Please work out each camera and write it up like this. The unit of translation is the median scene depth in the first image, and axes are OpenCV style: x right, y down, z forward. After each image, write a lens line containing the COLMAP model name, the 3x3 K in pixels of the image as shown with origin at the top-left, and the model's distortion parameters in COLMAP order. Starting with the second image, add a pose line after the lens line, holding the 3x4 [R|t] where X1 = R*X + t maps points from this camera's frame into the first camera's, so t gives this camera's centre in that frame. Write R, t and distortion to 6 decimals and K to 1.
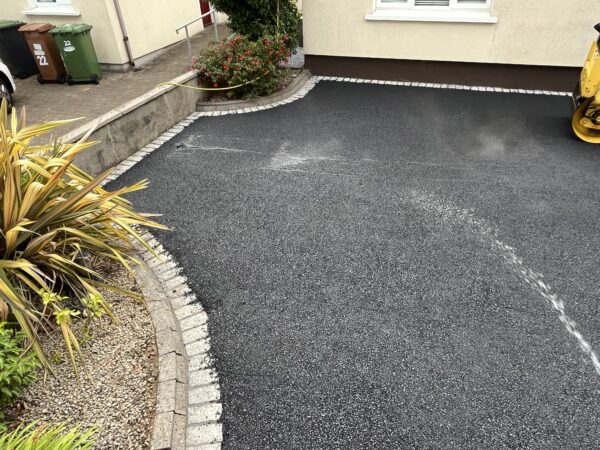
lens RADIAL K [[411.7, 0, 302.8], [0, 411.7, 225.6], [0, 0, 1]] dist [0.000088, -0.001161]
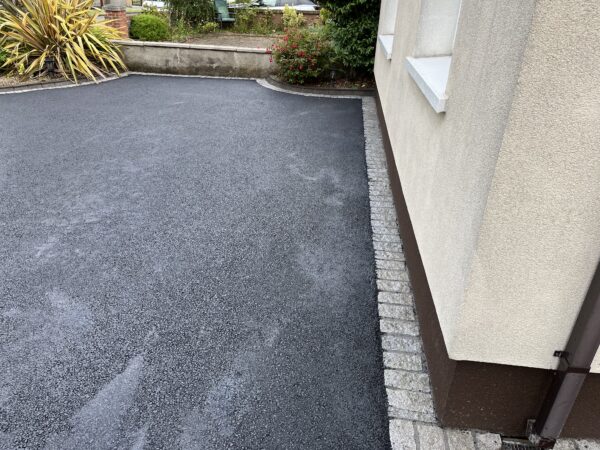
lens RADIAL K [[453.7, 0, 296.3], [0, 453.7, 221.8], [0, 0, 1]] dist [0.068147, -0.095179]
pose [[0.201414, 0.481488, -0.852996, 1.203120], [-0.604678, 0.746216, 0.278435, -0.406603], [0.770583, 0.459707, 0.441443, 0.666708]]
